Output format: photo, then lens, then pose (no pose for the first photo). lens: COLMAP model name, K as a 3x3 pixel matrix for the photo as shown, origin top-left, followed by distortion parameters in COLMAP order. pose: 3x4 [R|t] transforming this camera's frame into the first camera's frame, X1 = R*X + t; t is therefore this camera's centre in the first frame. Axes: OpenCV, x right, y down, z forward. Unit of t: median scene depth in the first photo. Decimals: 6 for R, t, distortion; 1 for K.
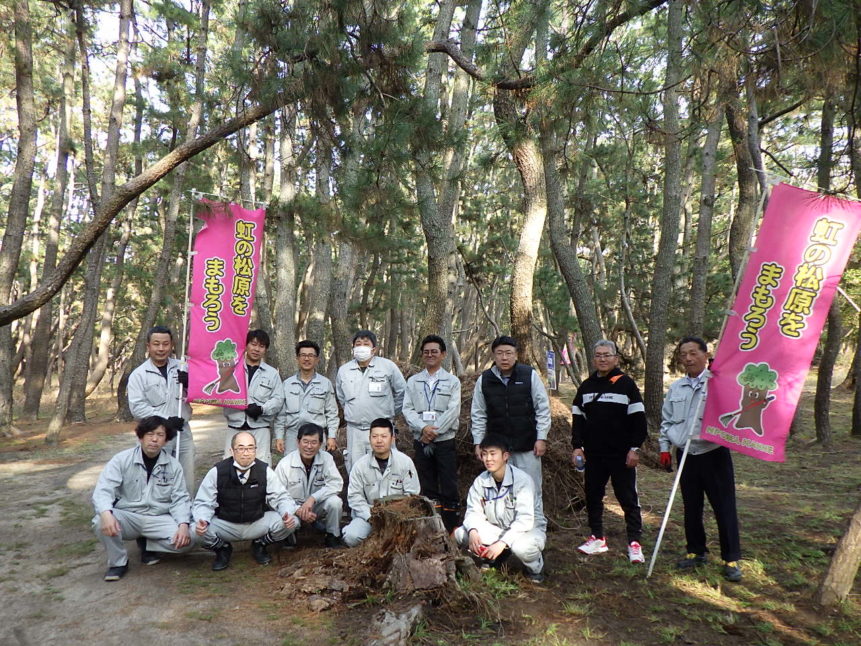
lens RADIAL K [[702.0, 0, 430.5], [0, 702.0, 323.0], [0, 0, 1]] dist [-0.012265, -0.016994]
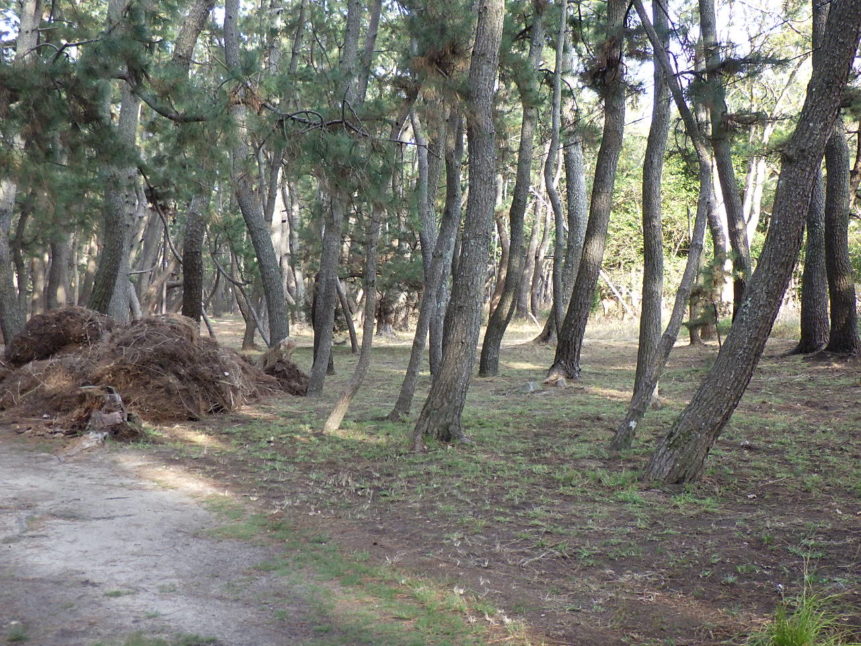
lens RADIAL K [[1053.5, 0, 430.5], [0, 1053.5, 323.1], [0, 0, 1]] dist [-0.009469, 0.000000]
pose [[0.952542, 0.013081, 0.304125, -0.025629], [-0.033577, 0.997495, 0.062259, -0.051682], [-0.302549, -0.069516, 0.950596, -0.956778]]
